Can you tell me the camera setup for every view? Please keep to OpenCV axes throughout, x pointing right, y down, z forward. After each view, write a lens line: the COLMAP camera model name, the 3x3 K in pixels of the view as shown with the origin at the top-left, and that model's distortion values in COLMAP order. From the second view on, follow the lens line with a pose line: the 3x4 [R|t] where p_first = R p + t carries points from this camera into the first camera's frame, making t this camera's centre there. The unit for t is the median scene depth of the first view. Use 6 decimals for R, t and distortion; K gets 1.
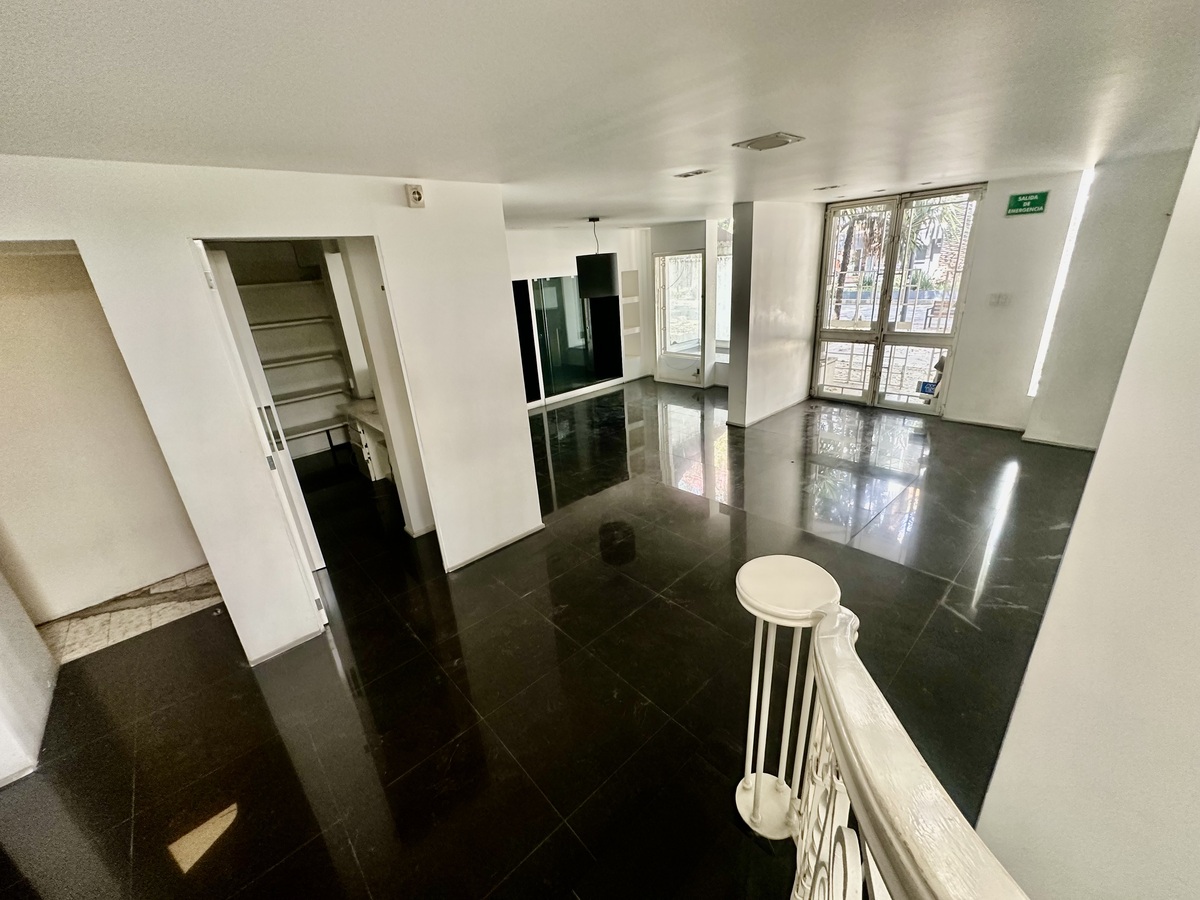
lens RADIAL K [[476.8, 0, 600.0], [0, 476.8, 450.0], [0, 0, 1]] dist [-0.003022, 0.000123]
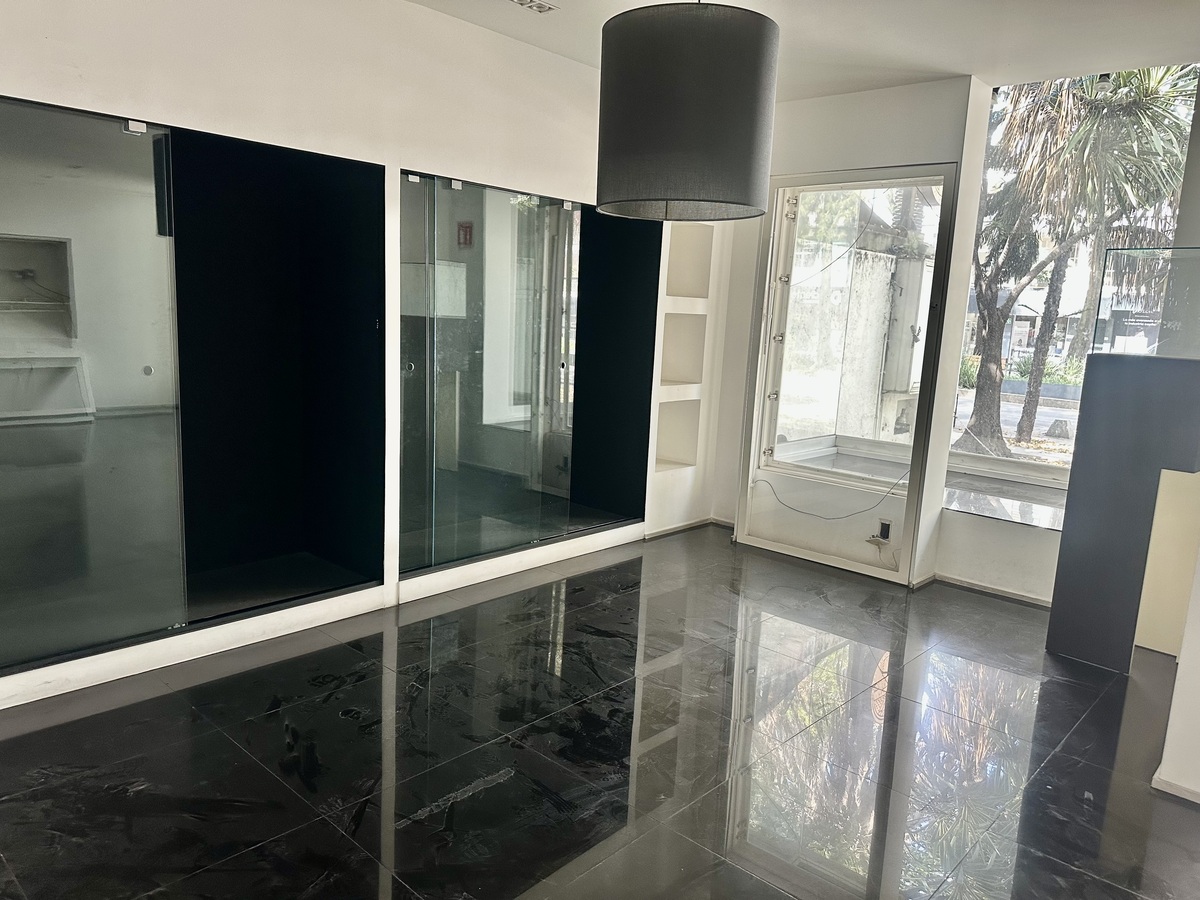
lens RADIAL K [[806.1, 0, 600.0], [0, 806.1, 450.0], [0, 0, 1]] dist [0.006942, 0.000878]
pose [[0.989315, 0.097712, 0.108203, -0.065575], [-0.074437, 0.976678, -0.201394, -0.114289], [-0.125358, 0.191187, 0.973516, 0.586111]]
